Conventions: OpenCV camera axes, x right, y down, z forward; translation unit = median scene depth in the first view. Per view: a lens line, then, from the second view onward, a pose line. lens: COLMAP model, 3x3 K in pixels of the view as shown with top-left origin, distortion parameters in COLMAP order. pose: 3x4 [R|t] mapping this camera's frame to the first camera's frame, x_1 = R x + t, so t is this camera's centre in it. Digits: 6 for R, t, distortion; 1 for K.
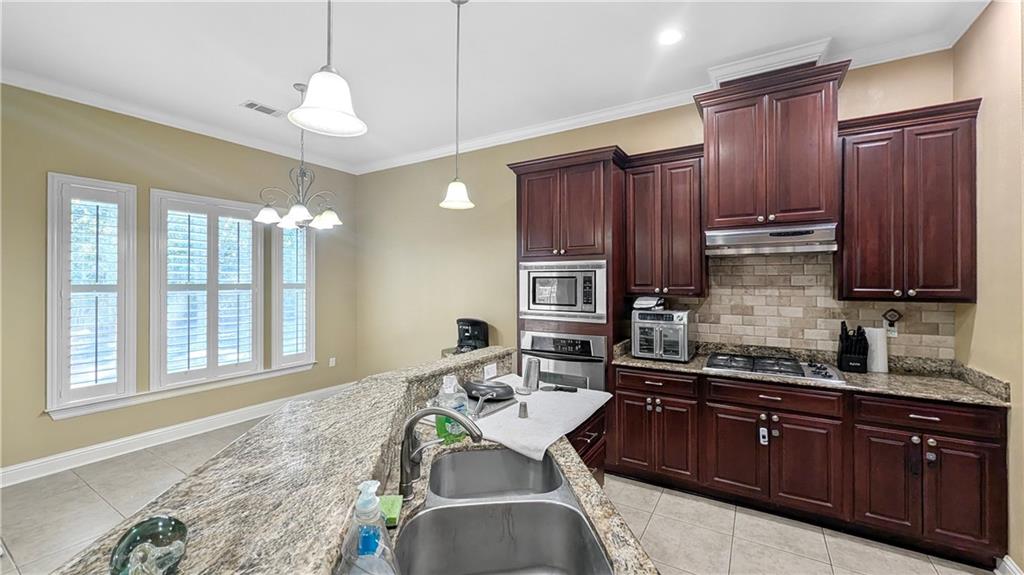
lens RADIAL K [[399.4, 0, 515.2], [0, 399.4, 280.2], [0, 0, 1]] dist [0.001834, -0.000413]
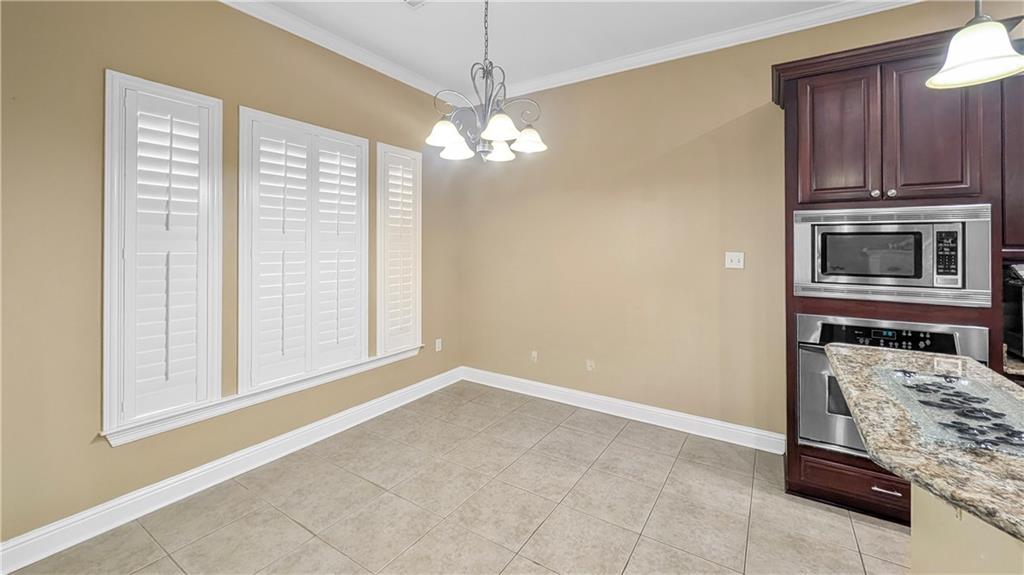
lens RADIAL K [[399.4, 0, 511.4], [0, 399.4, 245.2], [0, 0, 1]] dist [0.001834, -0.000413]
pose [[0.999817, 0.002909, -0.018883, -0.493878], [-0.002915, 0.999996, -0.000263, 0.014916], [0.018882, 0.000318, 0.999822, 0.359051]]
